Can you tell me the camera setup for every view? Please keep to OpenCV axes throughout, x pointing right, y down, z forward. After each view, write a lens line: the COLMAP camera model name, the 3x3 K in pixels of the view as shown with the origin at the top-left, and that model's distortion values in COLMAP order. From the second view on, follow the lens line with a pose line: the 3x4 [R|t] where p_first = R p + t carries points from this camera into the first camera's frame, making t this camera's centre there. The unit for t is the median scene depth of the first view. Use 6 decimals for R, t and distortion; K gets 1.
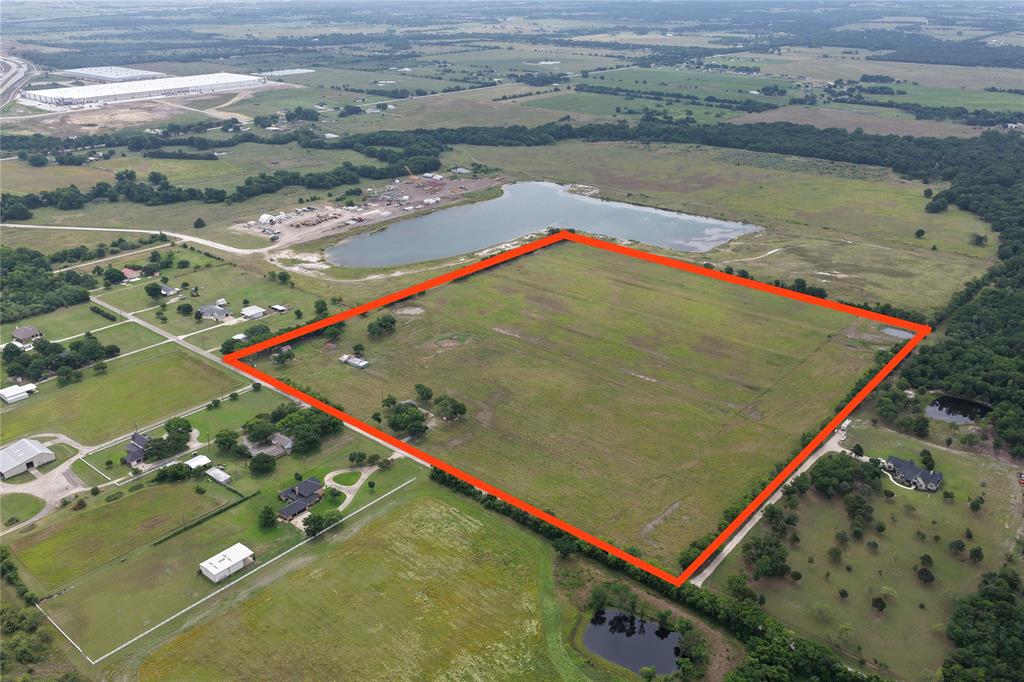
lens RADIAL K [[844.5, 0, 512.0], [0, 844.5, 341.0], [0, 0, 1]] dist [-0.006368, 0.021470]
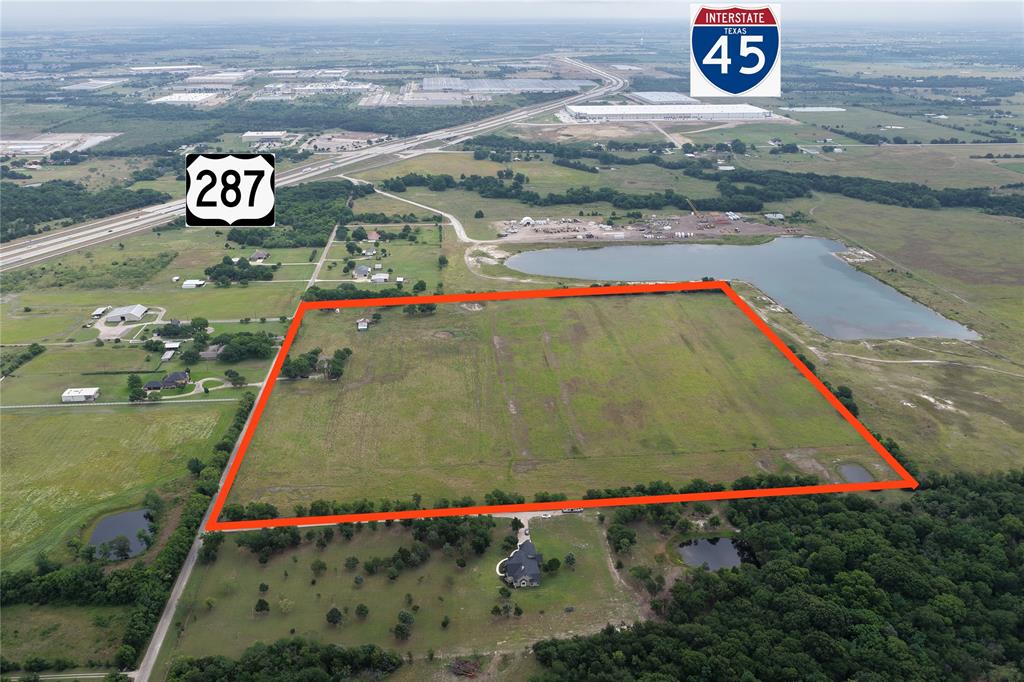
lens RADIAL K [[844.5, 0, 512.0], [0, 844.5, 341.0], [0, 0, 1]] dist [-0.006368, 0.021470]
pose [[0.716290, 0.258956, -0.647974, 0.580087], [-0.283517, 0.956493, 0.068845, -0.074928], [0.637610, 0.134399, 0.758545, 0.168101]]
